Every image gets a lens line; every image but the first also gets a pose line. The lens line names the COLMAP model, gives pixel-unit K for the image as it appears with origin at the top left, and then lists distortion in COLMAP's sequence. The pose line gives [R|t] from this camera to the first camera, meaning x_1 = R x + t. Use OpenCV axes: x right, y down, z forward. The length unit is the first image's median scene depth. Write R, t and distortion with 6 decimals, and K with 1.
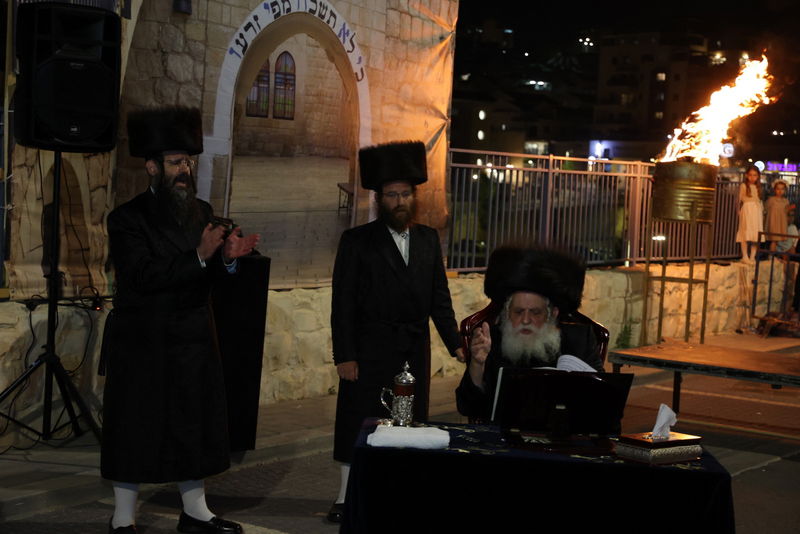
lens RADIAL K [[1462.9, 0, 398.6], [0, 1462.9, 271.8], [0, 0, 1]] dist [0.232673, 0.000000]
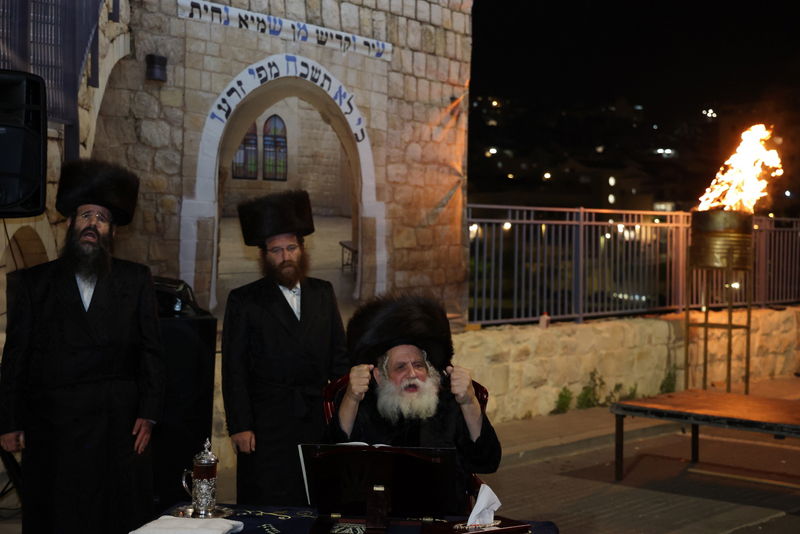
lens RADIAL K [[1274.4, 0, 403.0], [0, 1274.4, 264.5], [0, 0, 1]] dist [0.184773, 0.000000]
pose [[0.993173, -0.033903, -0.111612, 0.102954], [0.028692, 0.998437, -0.047966, -0.000605], [0.113064, 0.044436, 0.992594, 0.127038]]
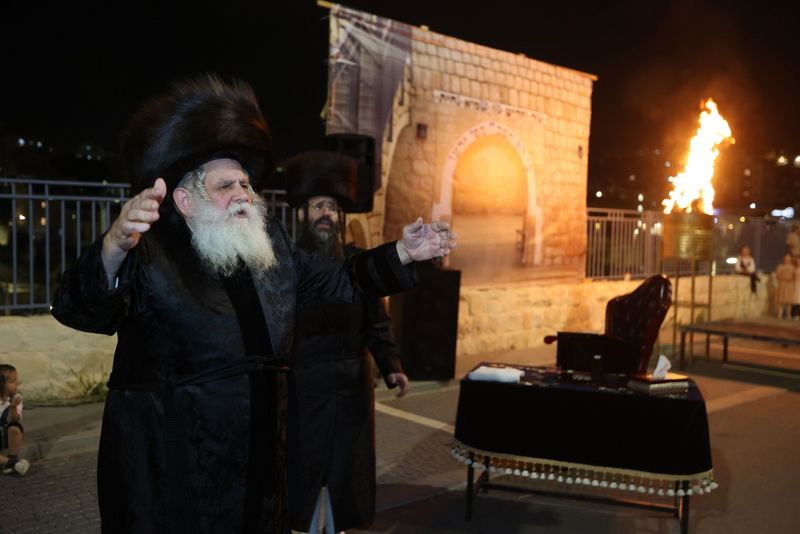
lens RADIAL K [[768.0, 0, 401.7], [0, 768.0, 269.9], [0, 0, 1]] dist [-0.003840, 0.000000]
pose [[0.969119, -0.014470, -0.246170, 0.053399], [0.009777, 0.999747, -0.020274, 0.006088], [0.246401, 0.017241, 0.969015, 0.069487]]
